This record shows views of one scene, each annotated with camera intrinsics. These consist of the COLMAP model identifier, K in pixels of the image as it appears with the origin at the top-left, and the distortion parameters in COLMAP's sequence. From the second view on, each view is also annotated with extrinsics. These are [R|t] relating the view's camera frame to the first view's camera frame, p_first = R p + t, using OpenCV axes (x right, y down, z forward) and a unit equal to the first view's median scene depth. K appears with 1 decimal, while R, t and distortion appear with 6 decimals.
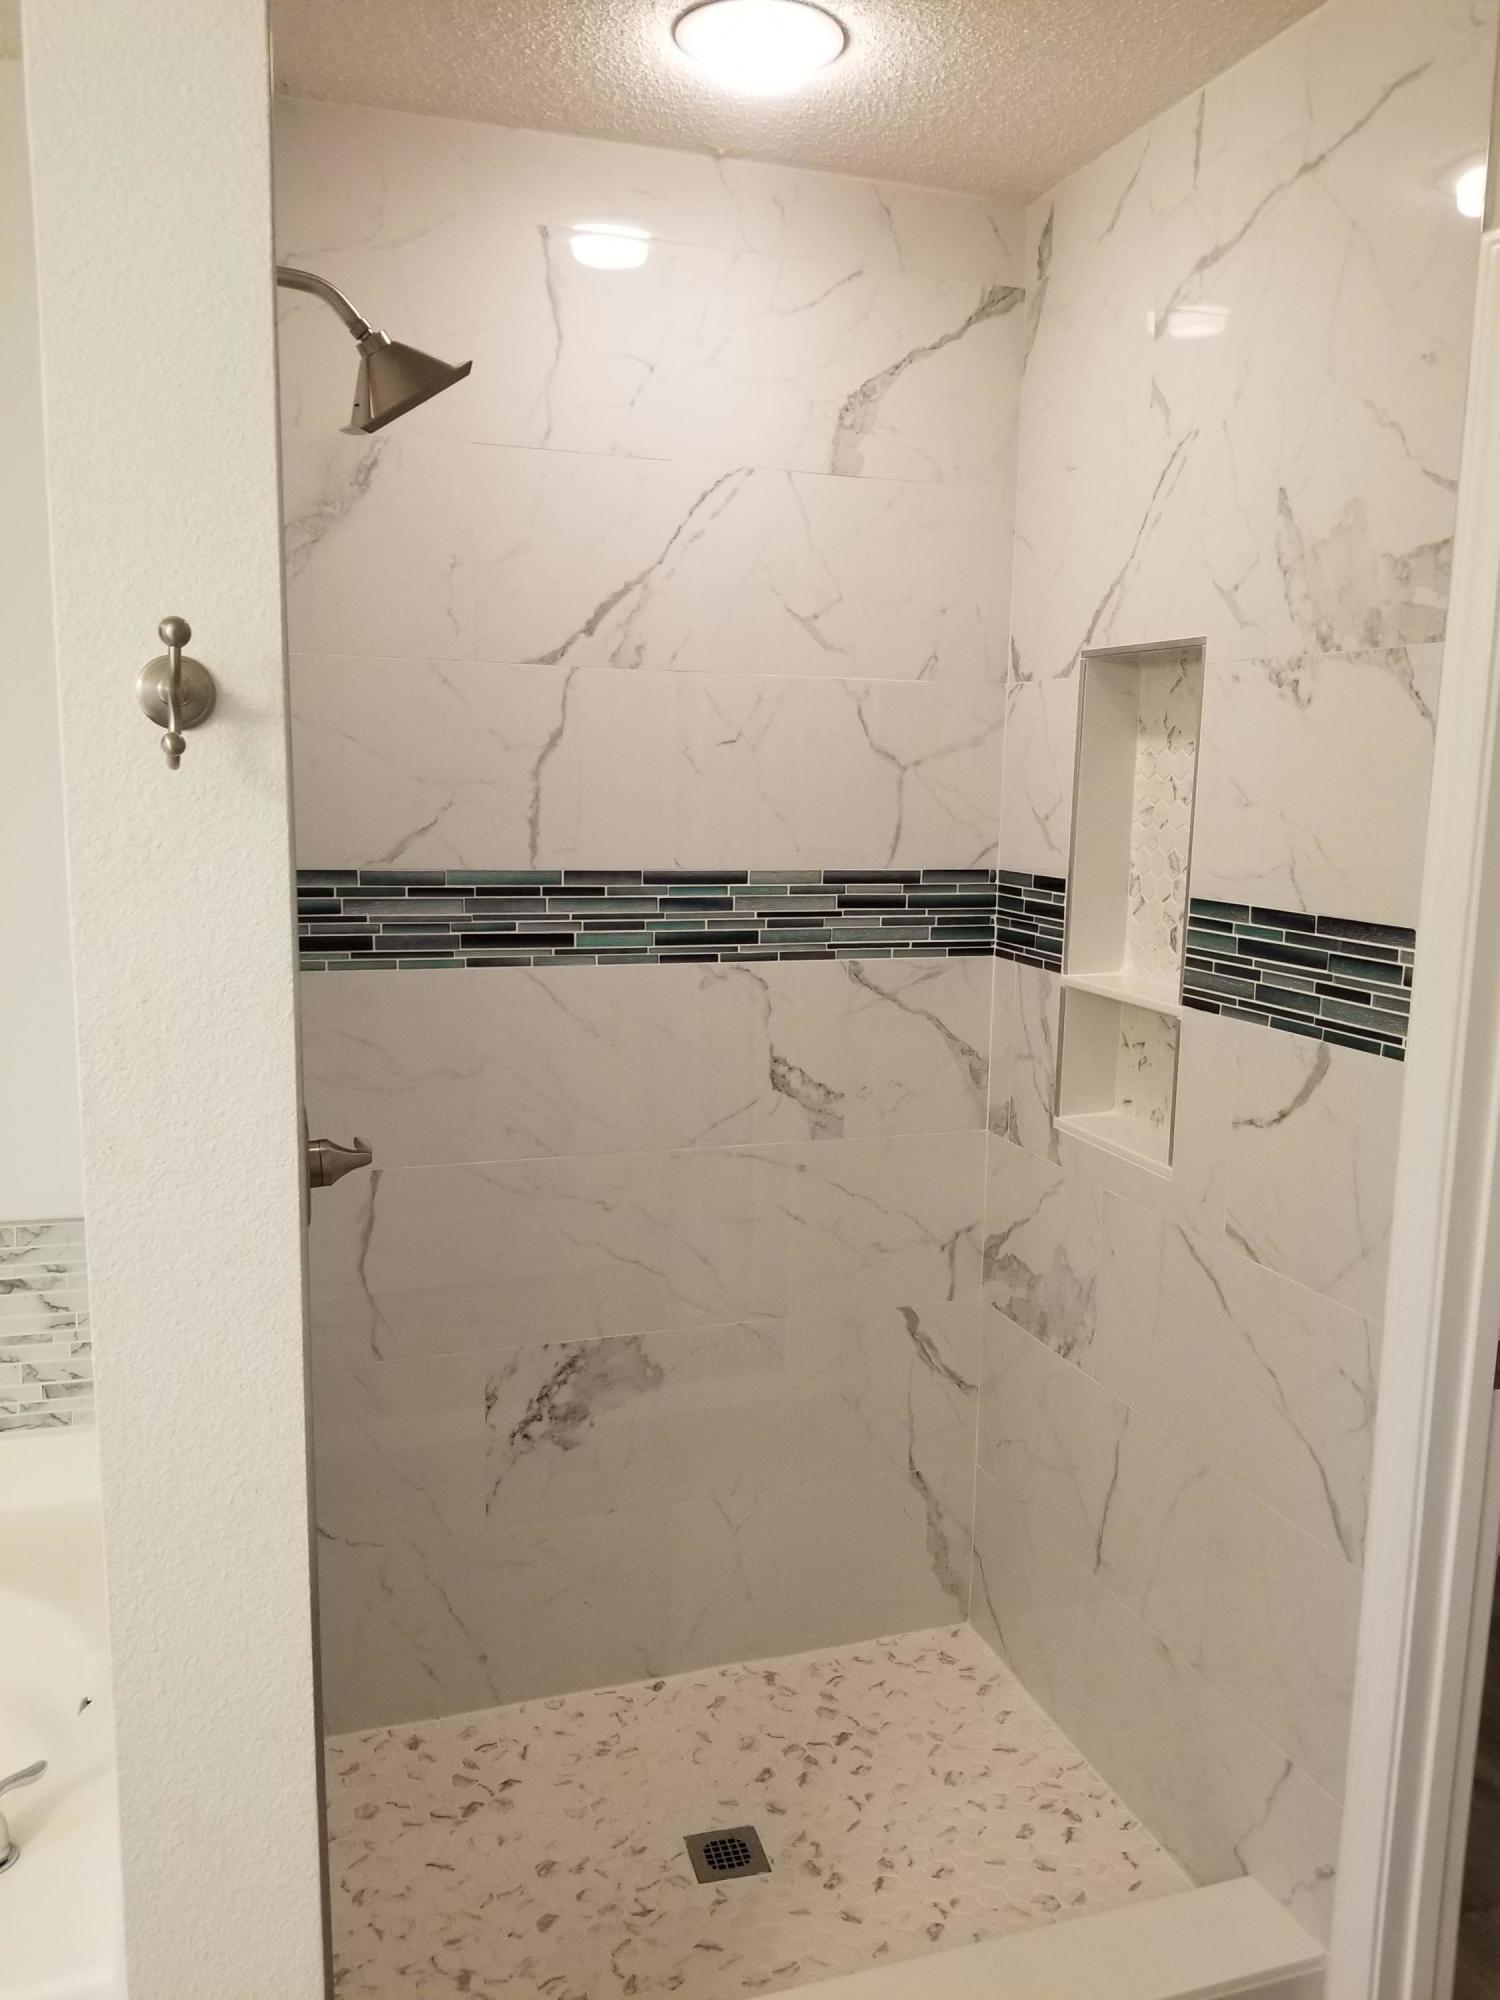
lens RADIAL K [[1557.3, 0, 775.0], [0, 1557.3, 1047.4], [0, 0, 1]] dist [0.078040, -0.128815]
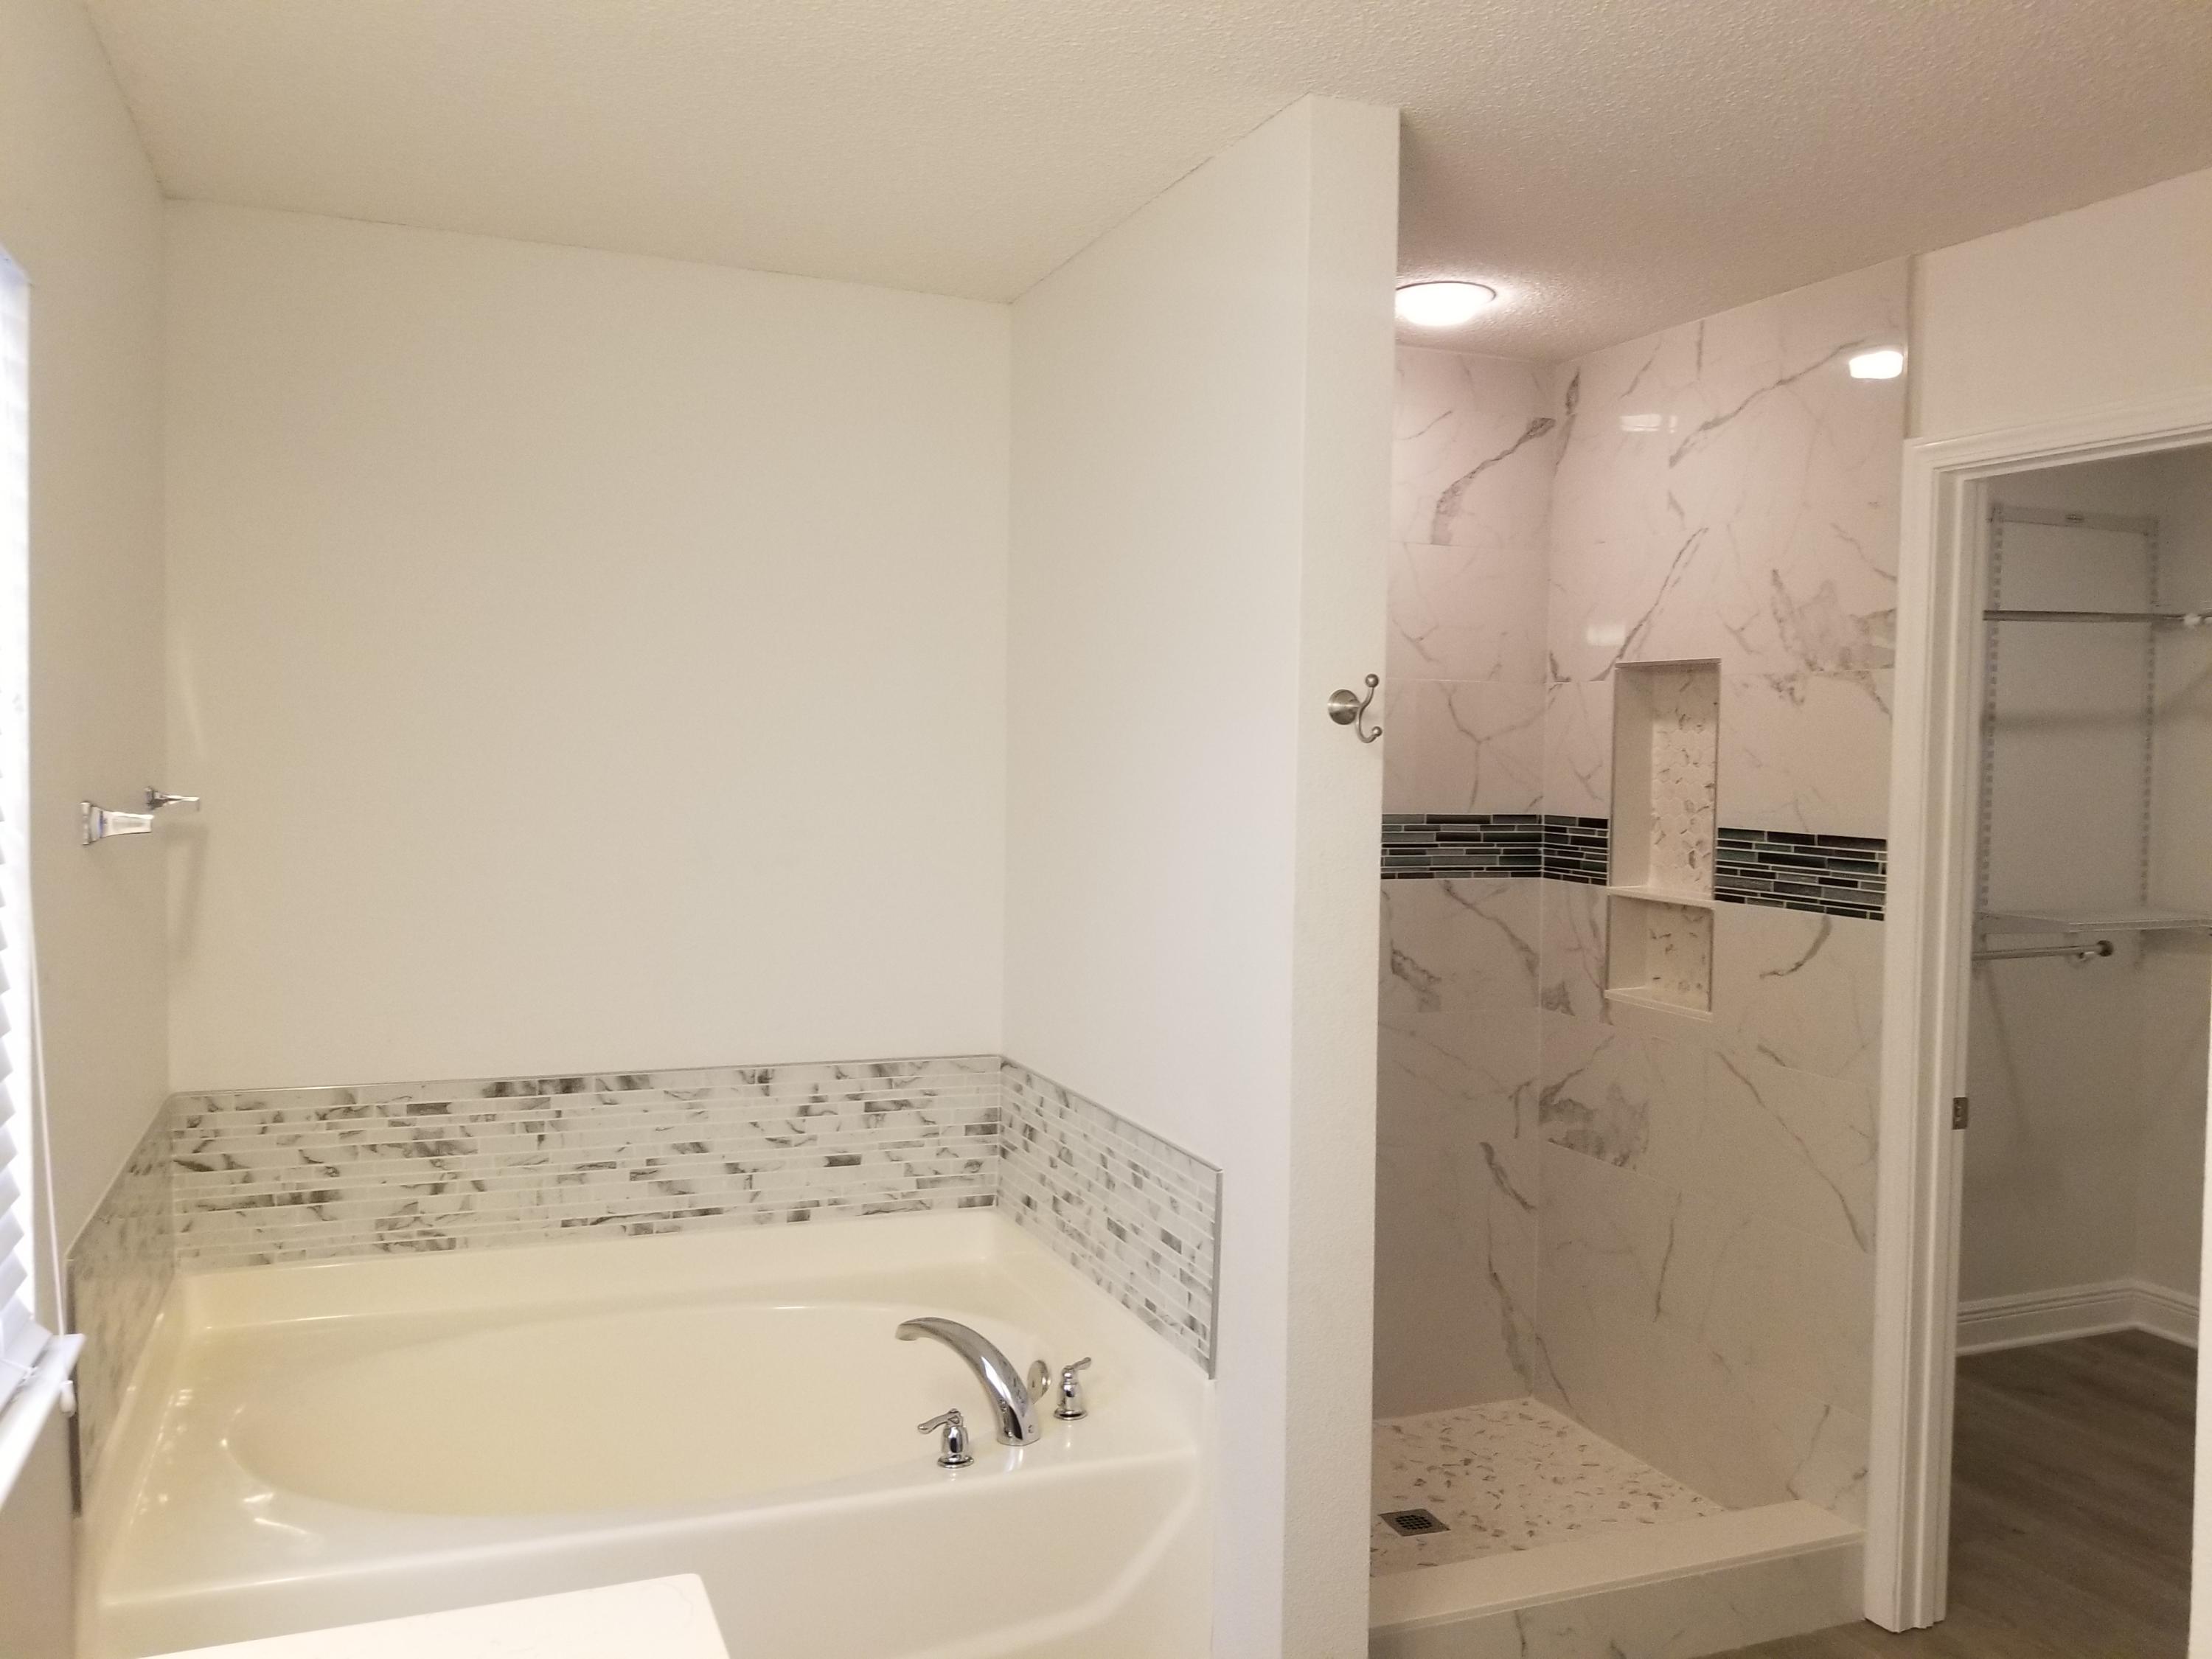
lens RADIAL K [[1722.4, 0, 1093.8], [0, 1722.4, 821.2], [0, 0, 1]] dist [0.078040, -0.128815]
pose [[0.998803, -0.003171, 0.048803, -0.361259], [0.009597, 0.991202, -0.132009, 0.098303], [-0.047955, 0.132319, 0.990046, -0.540683]]
